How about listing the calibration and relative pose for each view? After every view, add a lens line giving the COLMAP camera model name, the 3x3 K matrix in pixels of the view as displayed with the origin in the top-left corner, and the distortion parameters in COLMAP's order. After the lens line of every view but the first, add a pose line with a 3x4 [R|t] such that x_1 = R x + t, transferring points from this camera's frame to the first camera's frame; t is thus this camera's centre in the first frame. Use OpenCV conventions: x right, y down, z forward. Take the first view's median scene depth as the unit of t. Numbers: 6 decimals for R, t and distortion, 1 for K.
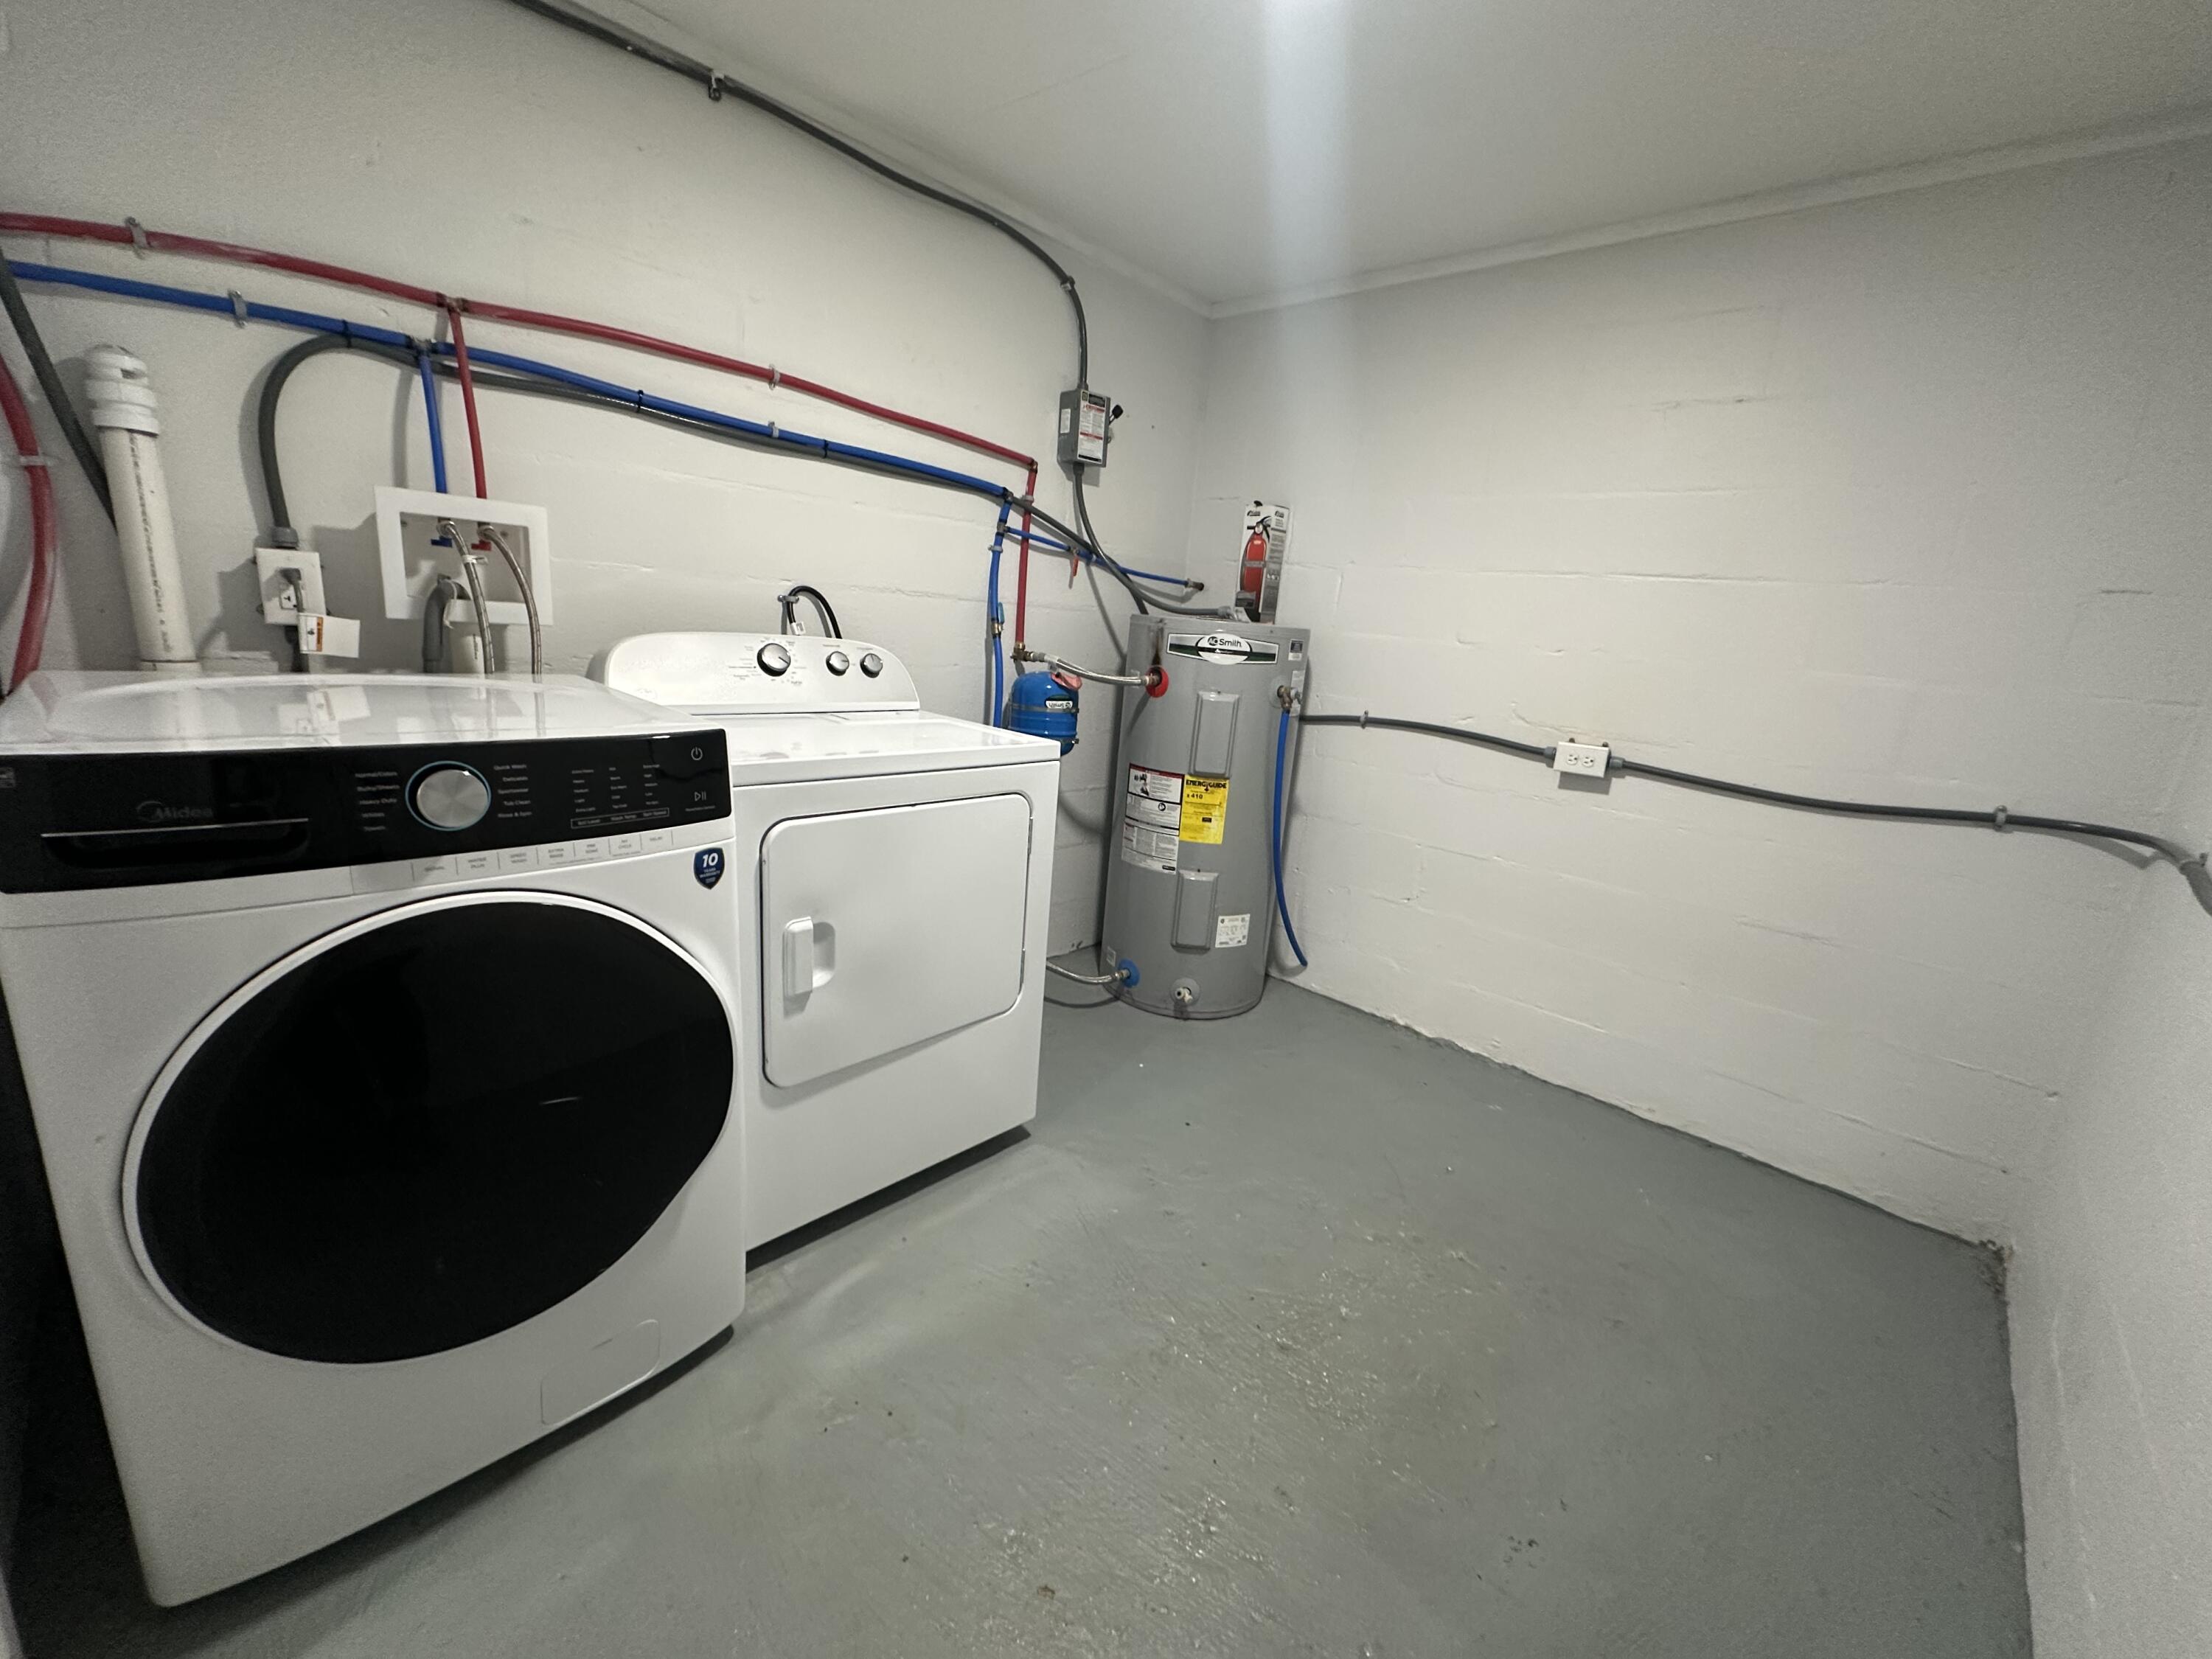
lens RADIAL K [[877.9, 0, 1106.0], [0, 877.9, 829.5], [0, 0, 1]] dist [-0.000009, -0.000340]
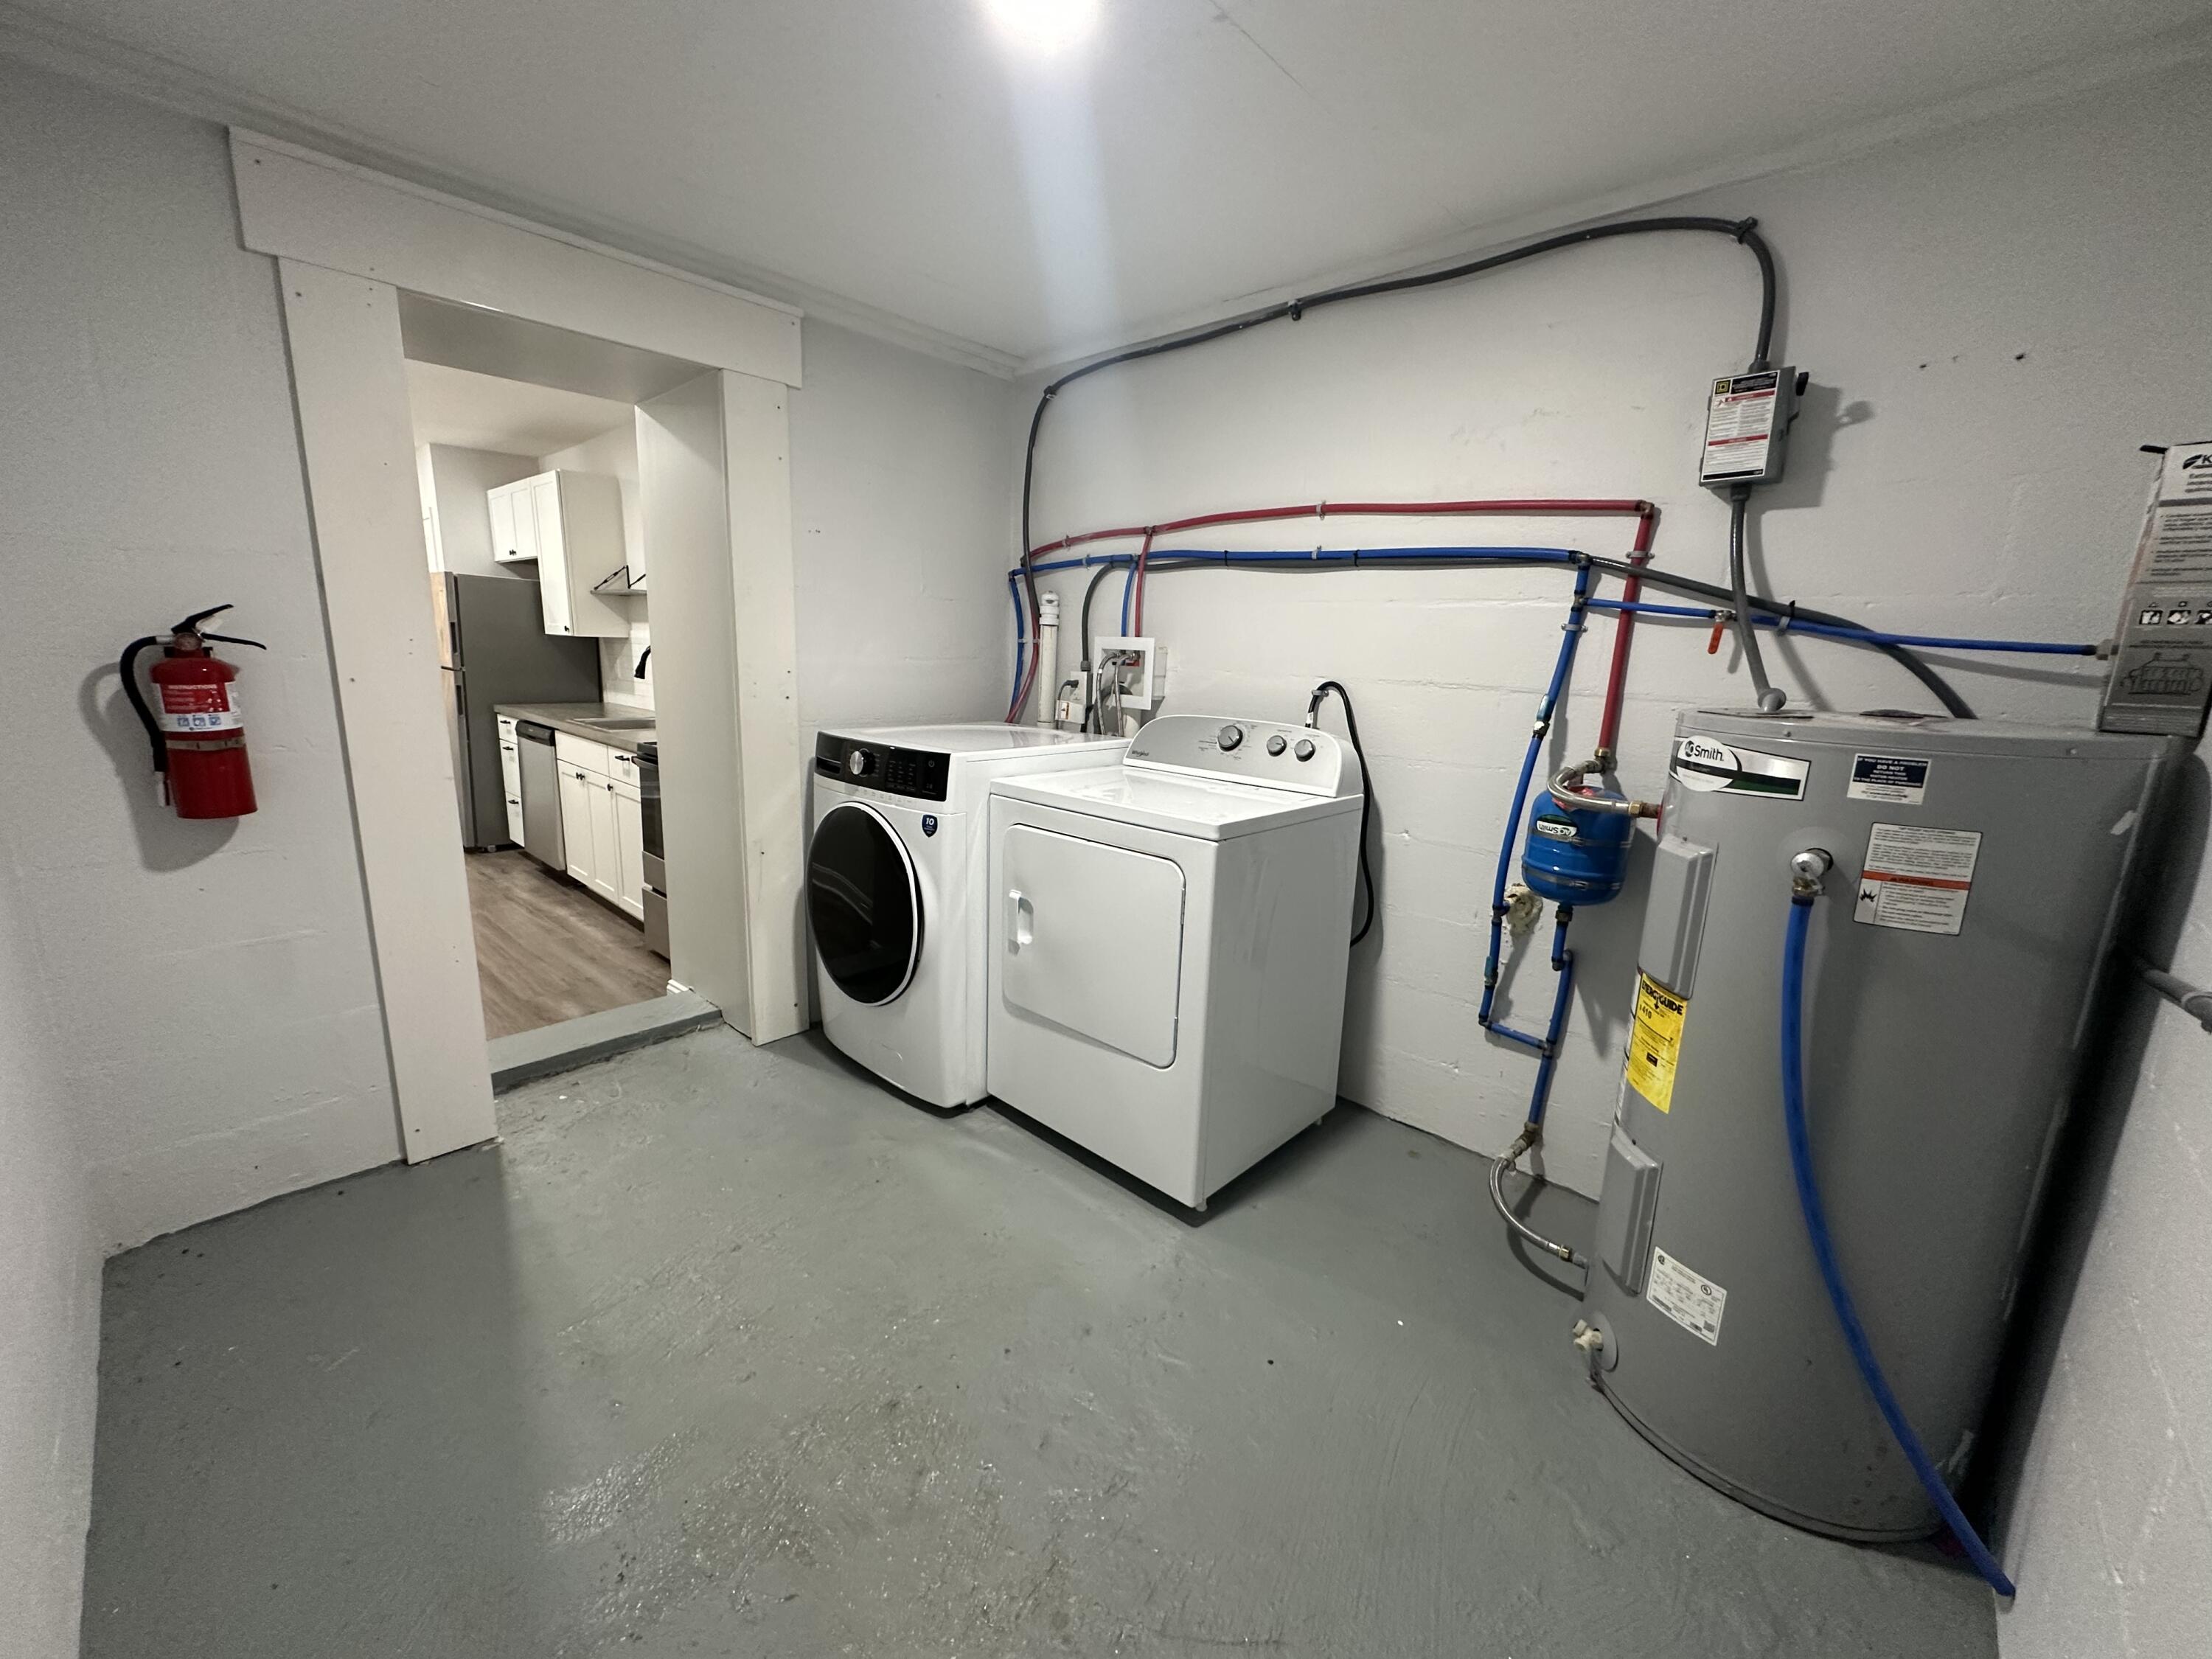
lens RADIAL K [[877.9, 0, 1106.0], [0, 877.9, 829.5], [0, 0, 1]] dist [-0.000009, -0.000340]
pose [[0.020325, 0.124045, -0.992068, 0.680061], [-0.270776, 0.955872, 0.113971, -0.127068], [0.962428, 0.266312, 0.053016, 0.619125]]
